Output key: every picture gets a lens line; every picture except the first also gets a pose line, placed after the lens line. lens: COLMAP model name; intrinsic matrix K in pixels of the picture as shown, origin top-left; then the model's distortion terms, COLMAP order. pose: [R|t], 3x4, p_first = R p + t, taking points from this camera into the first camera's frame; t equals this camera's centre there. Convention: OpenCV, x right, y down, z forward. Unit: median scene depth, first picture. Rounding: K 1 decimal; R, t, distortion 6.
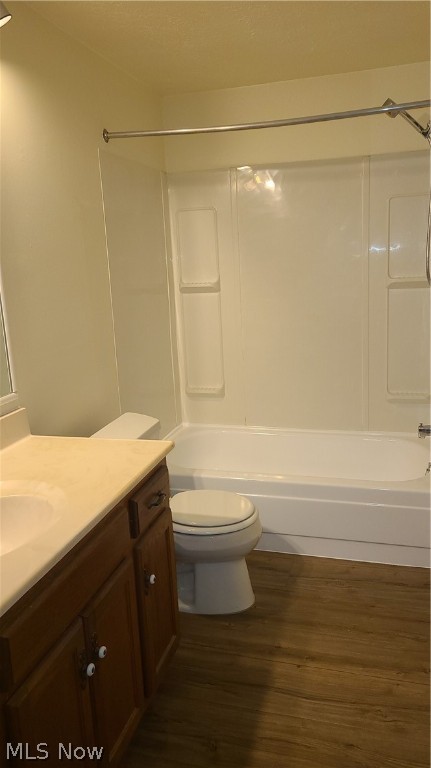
lens RADIAL K [[570.9, 0, 225.1], [0, 570.9, 383.1], [0, 0, 1]] dist [0.050034, -0.032031]
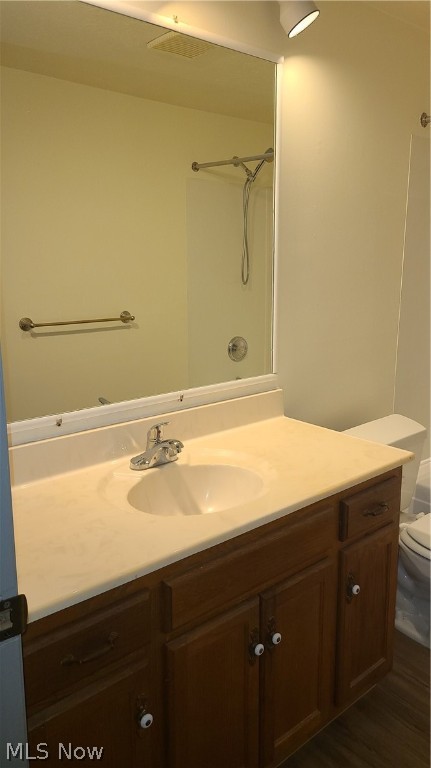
lens RADIAL K [[570.9, 0, 225.1], [0, 570.9, 383.1], [0, 0, 1]] dist [0.050034, -0.032031]
pose [[0.827704, 0.166149, -0.536005, 0.150185], [-0.158981, 0.985459, 0.059969, -0.017984], [0.538174, 0.035577, 0.842082, 0.070790]]
